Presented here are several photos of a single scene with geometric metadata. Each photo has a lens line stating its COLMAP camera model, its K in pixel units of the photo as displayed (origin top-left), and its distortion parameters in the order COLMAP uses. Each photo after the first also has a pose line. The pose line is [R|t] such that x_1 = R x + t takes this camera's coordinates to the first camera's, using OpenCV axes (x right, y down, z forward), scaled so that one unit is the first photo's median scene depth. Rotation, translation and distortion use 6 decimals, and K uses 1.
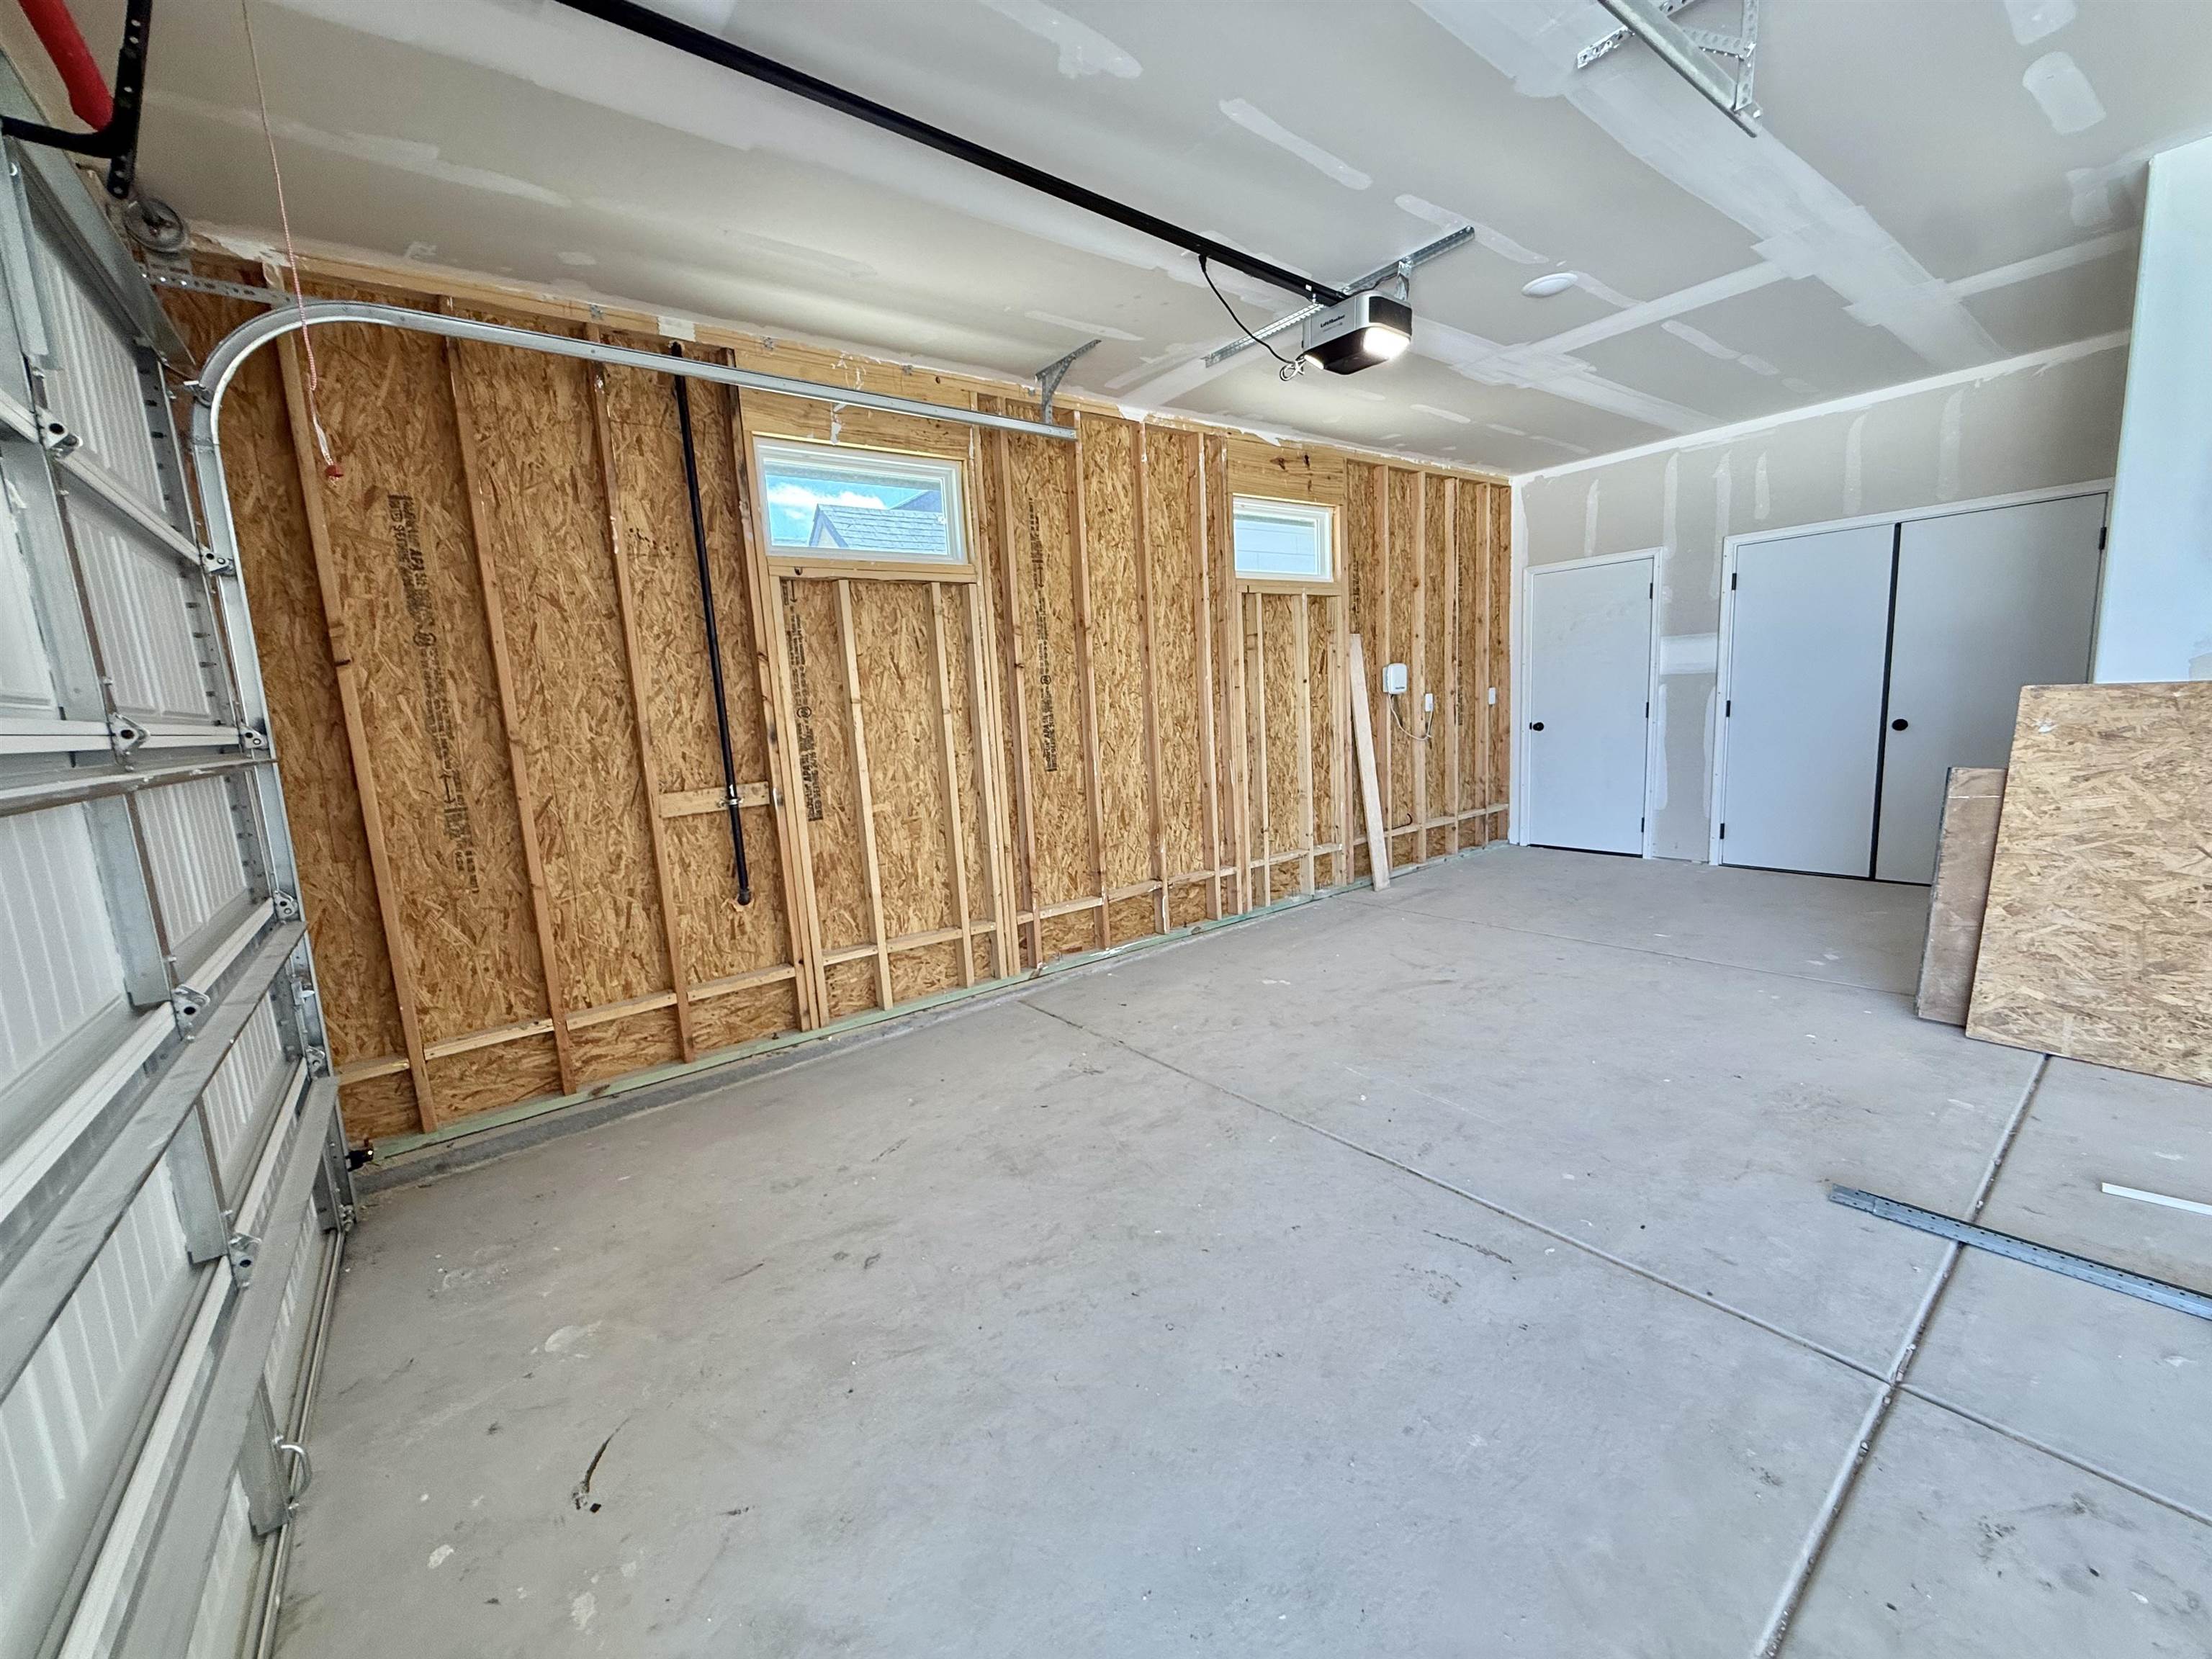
lens RADIAL K [[886.8, 0, 1110.8], [0, 886.8, 825.5], [0, 0, 1]] dist [0.000041, 0.000033]
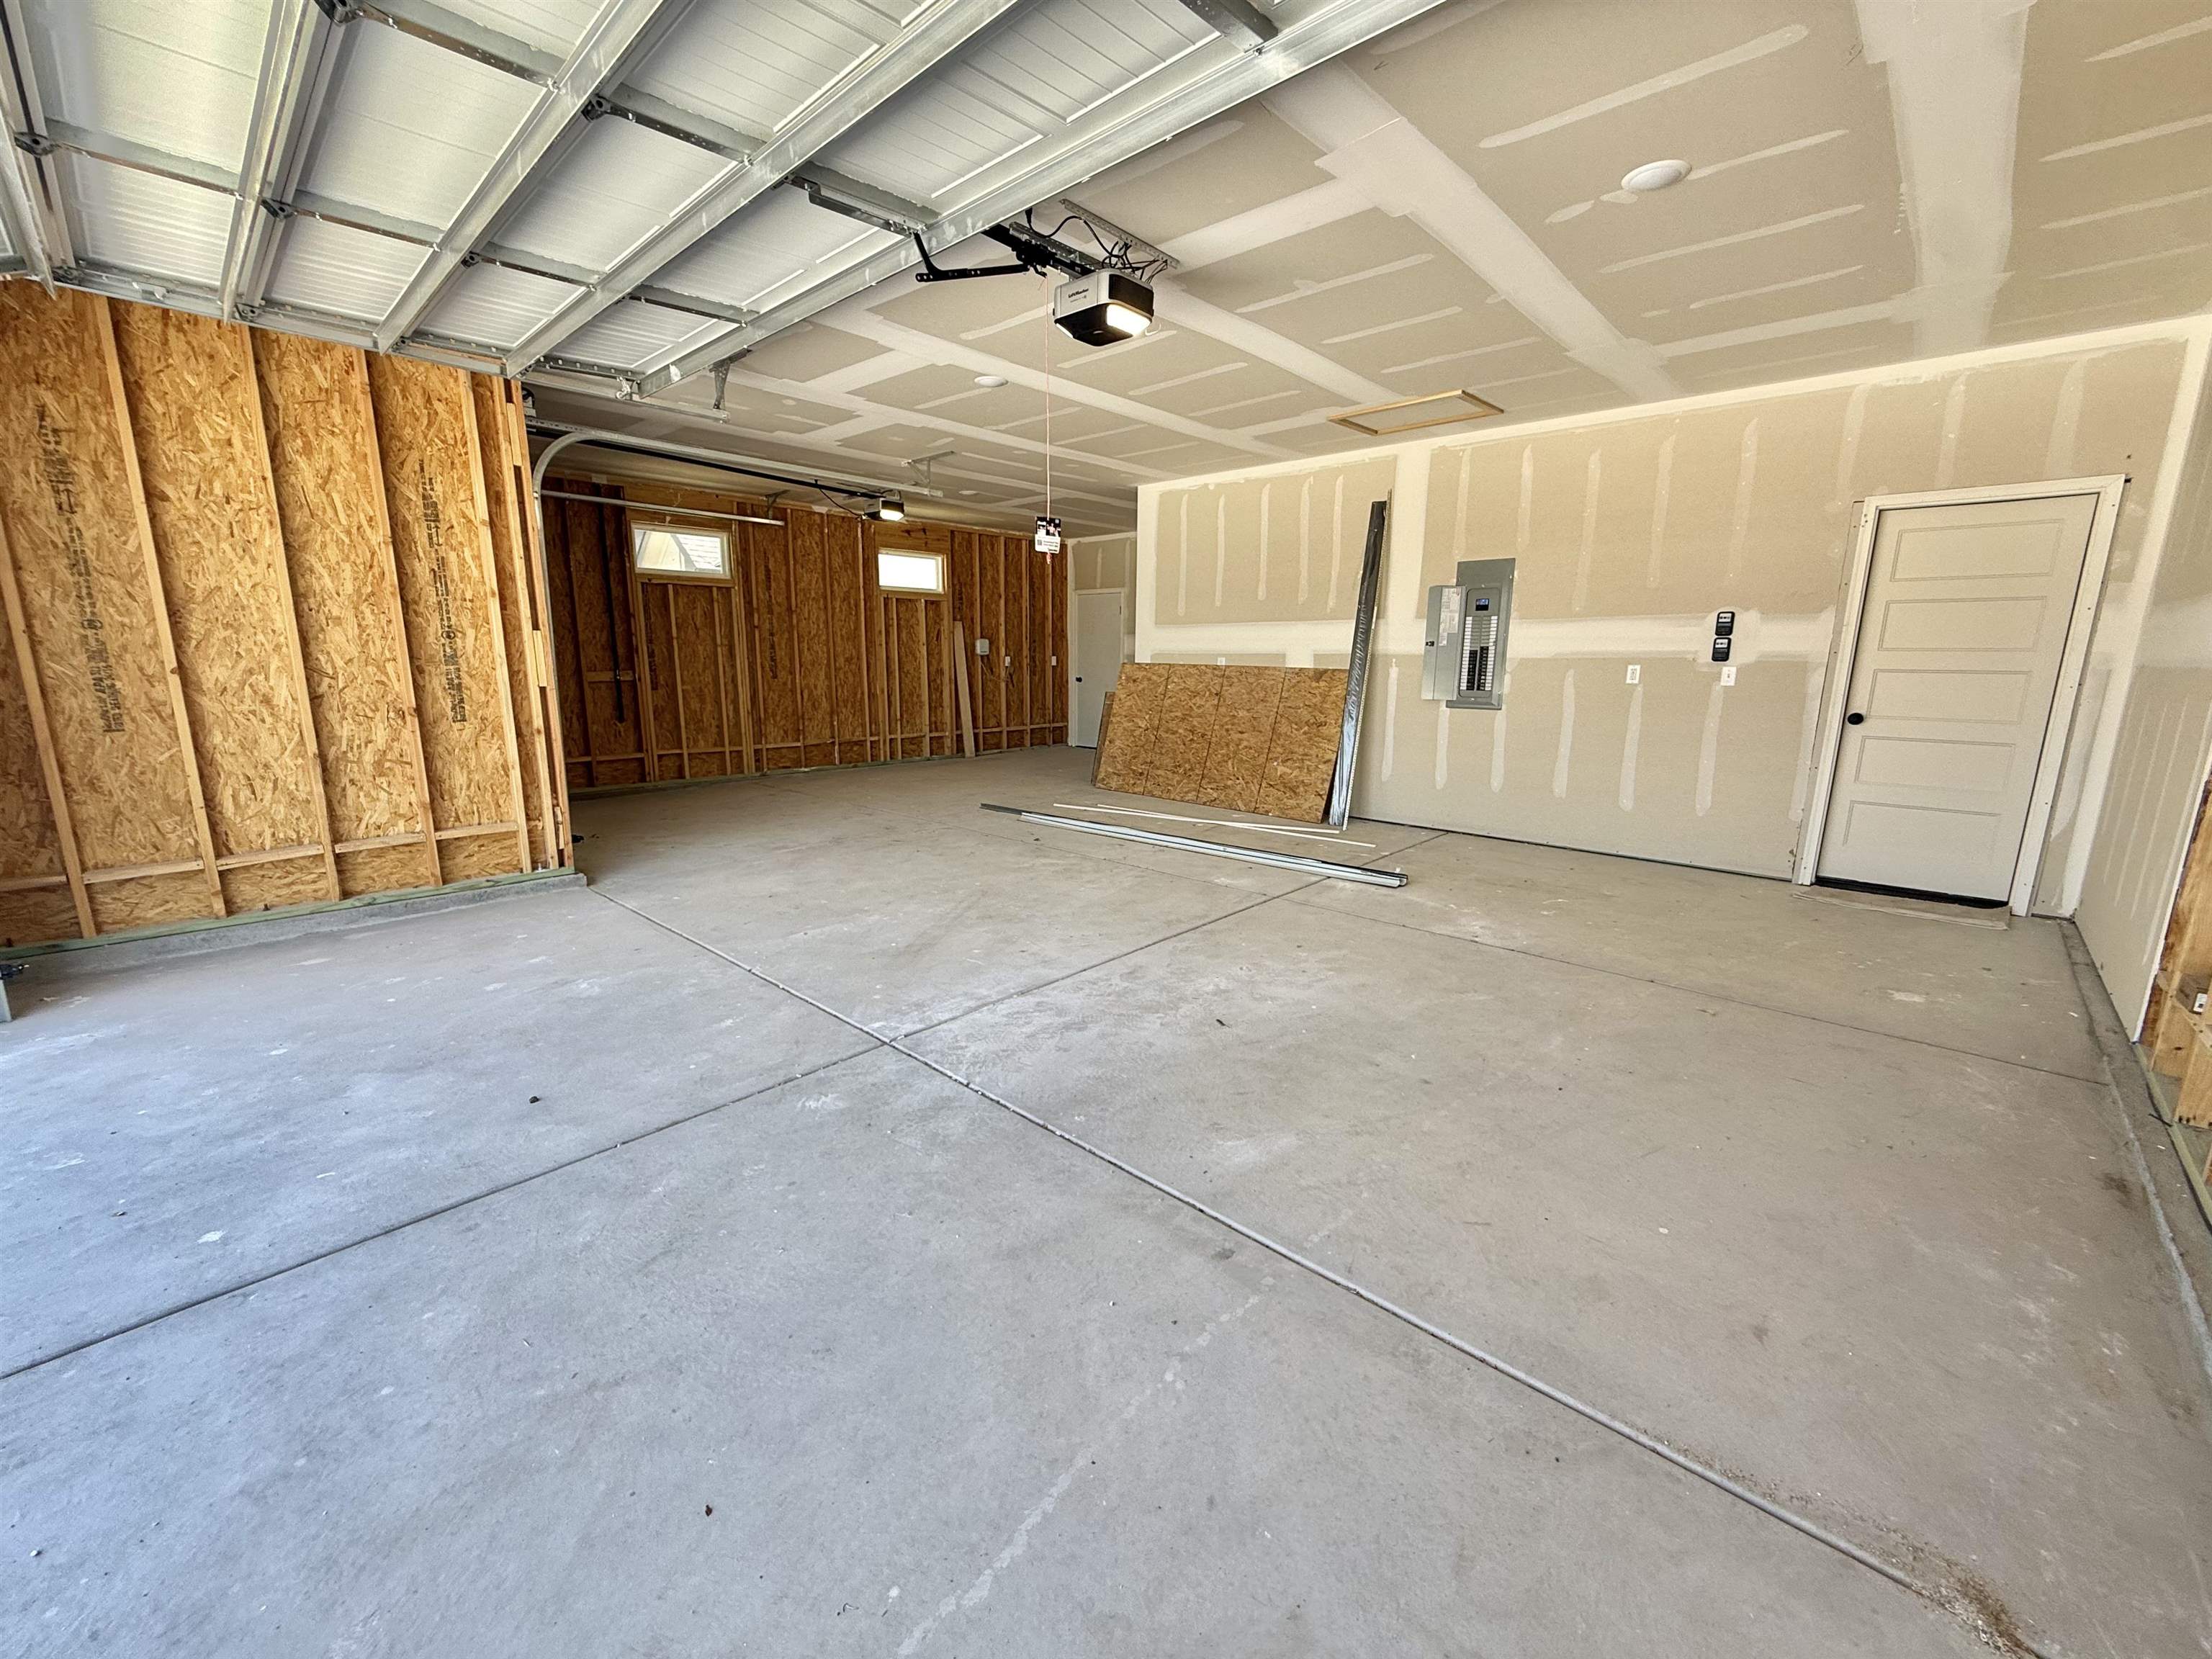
lens RADIAL K [[886.8, 0, 1098.5], [0, 886.8, 831.3], [0, 0, 1]] dist [0.000041, 0.000033]
pose [[0.988276, 0.036527, 0.148246, 0.397686], [-0.043163, 0.998193, 0.041799, 0.180433], [-0.146452, -0.047708, 0.988067, -1.215416]]
